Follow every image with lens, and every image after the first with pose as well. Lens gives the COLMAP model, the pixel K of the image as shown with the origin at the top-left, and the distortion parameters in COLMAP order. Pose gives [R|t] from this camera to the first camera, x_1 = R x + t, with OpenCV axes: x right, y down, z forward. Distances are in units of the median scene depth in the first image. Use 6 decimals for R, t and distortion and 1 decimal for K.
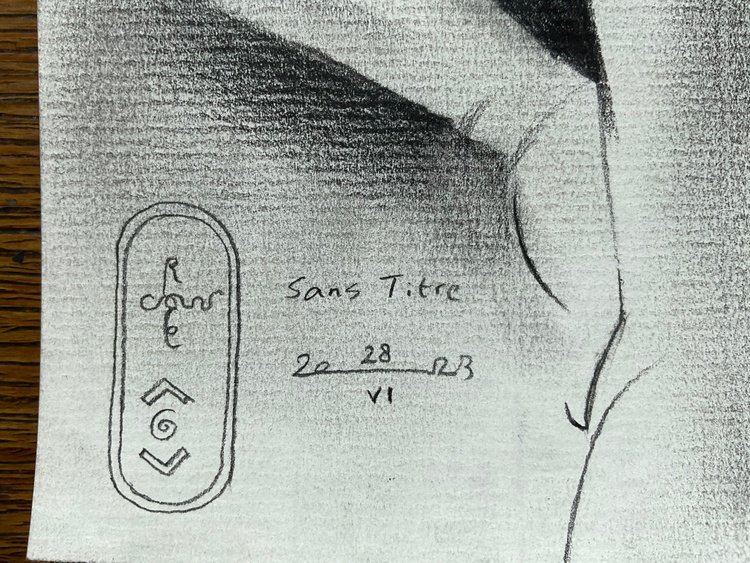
lens RADIAL K [[629.3, 0, 375.0], [0, 629.3, 283.2], [0, 0, 1]] dist [0.042135, -0.100929]
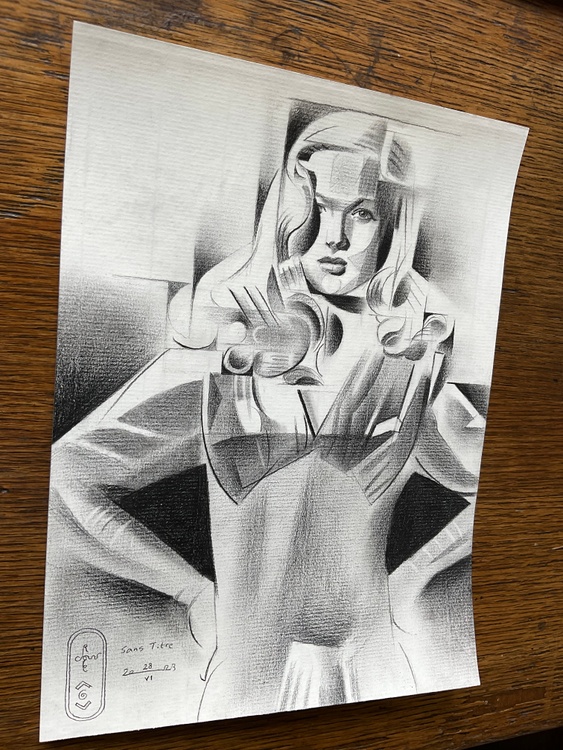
lens RADIAL K [[629.3, 0, 281.5], [0, 629.3, 375.0], [0, 0, 1]] dist [0.042135, -0.100929]
pose [[0.923224, 0.035832, 0.382587, -0.692575], [-0.065496, 0.995747, 0.064791, -1.724010], [-0.378638, -0.084875, 0.921645, -2.298181]]
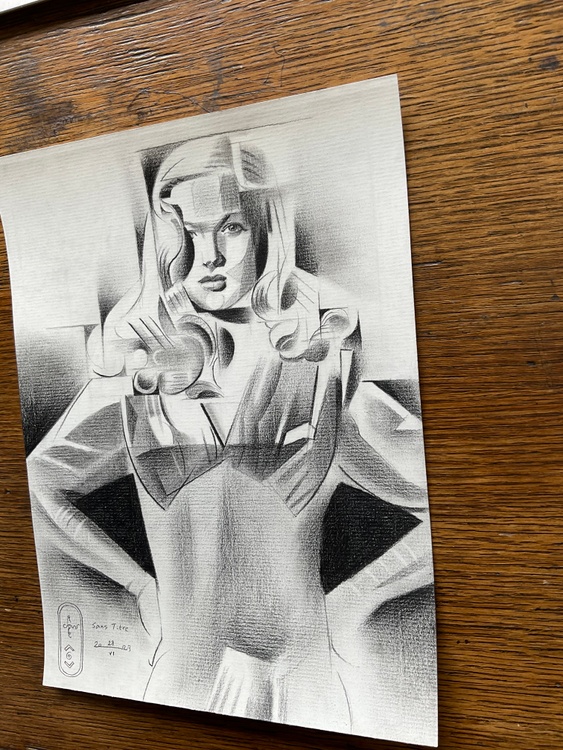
lens RADIAL K [[621.6, 0, 279.8], [0, 621.6, 373.6], [0, 0, 1]] dist [0.053188, -0.122701]
pose [[0.951451, -0.064255, -0.301019, 2.381440], [0.069556, 0.997554, 0.006914, -1.588314], [0.299838, -0.027516, 0.953593, -2.509218]]
